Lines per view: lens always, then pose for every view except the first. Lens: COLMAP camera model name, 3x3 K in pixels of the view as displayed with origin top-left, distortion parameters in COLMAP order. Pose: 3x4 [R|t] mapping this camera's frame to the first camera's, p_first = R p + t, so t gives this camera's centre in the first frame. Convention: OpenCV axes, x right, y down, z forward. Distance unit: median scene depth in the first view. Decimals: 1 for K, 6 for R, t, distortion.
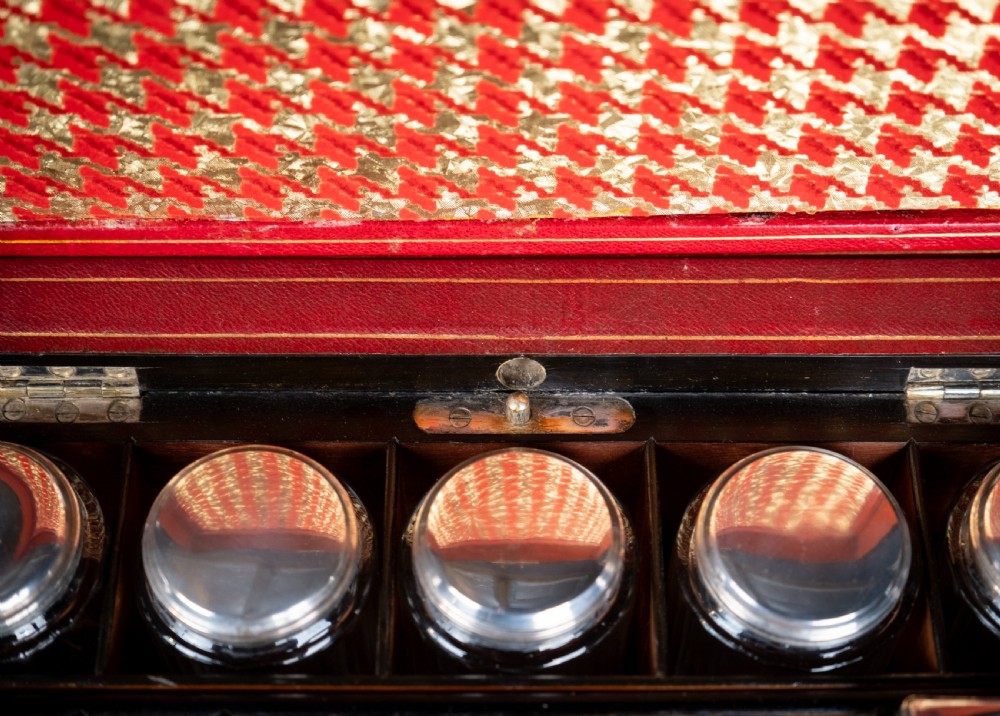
lens RADIAL K [[1751.4, 0, 554.9], [0, 1751.4, 357.8], [0, 0, 1]] dist [-0.018499, -0.132553]
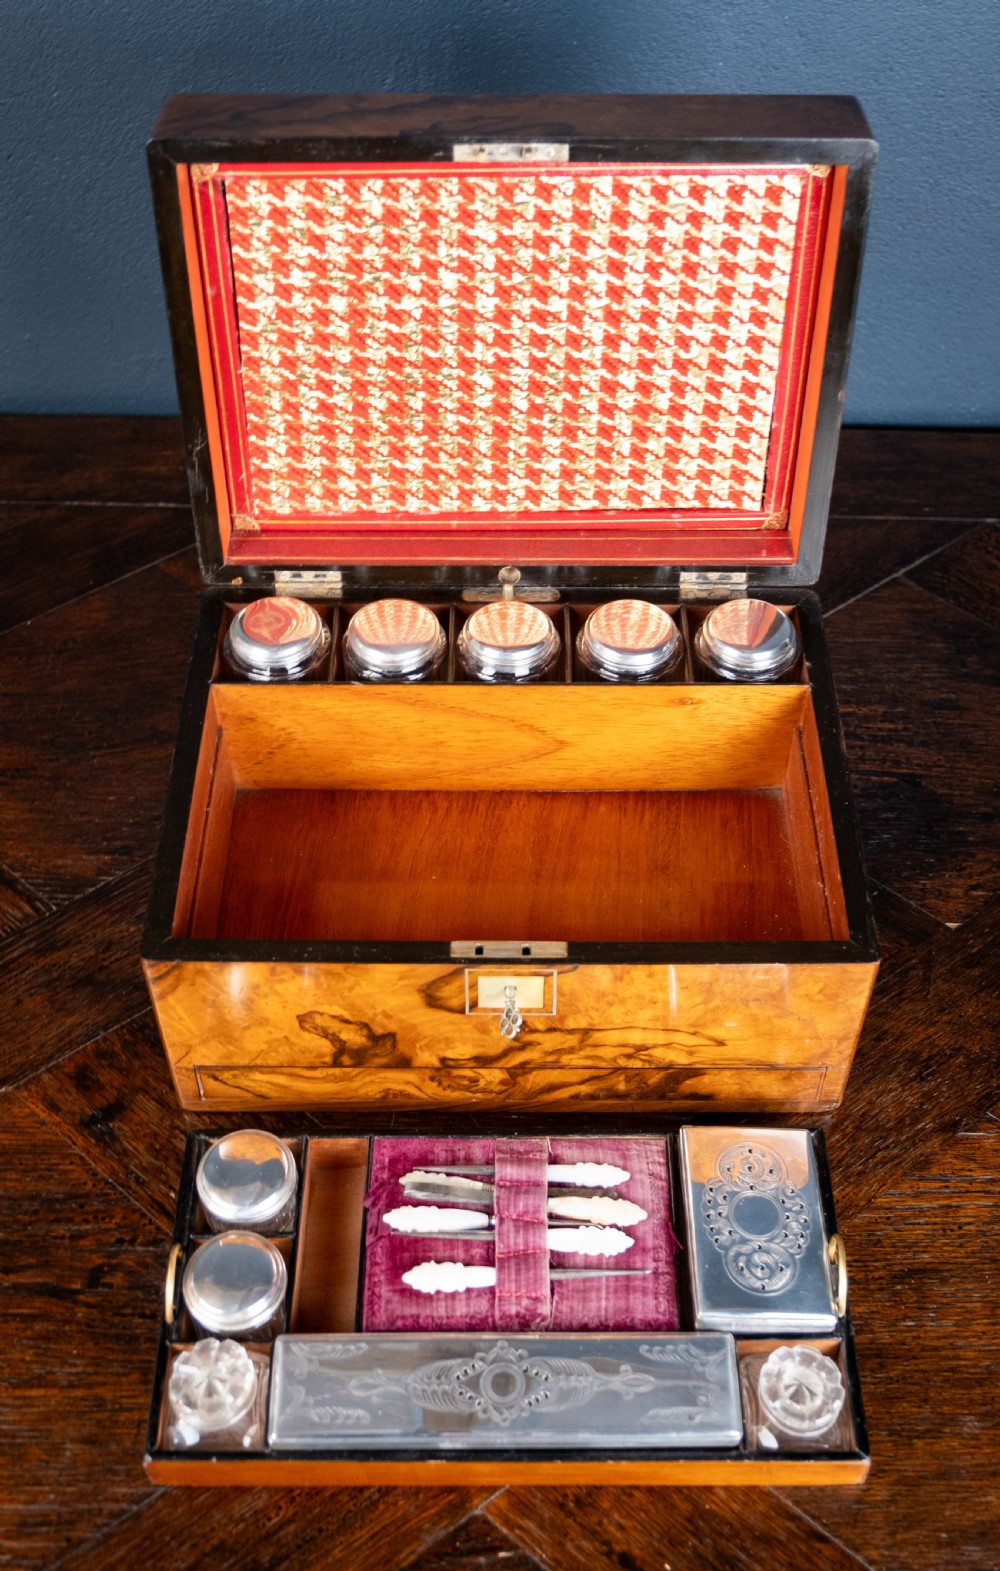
lens RADIAL K [[1676.5, 0, 512.1], [0, 1676.5, 705.1], [0, 0, 1]] dist [-0.006102, -0.003690]
pose [[0.999837, -0.003439, -0.017740, 0.023479], [-0.000227, 0.979257, -0.202623, 0.650801], [0.018069, 0.202594, 0.979096, -1.163034]]
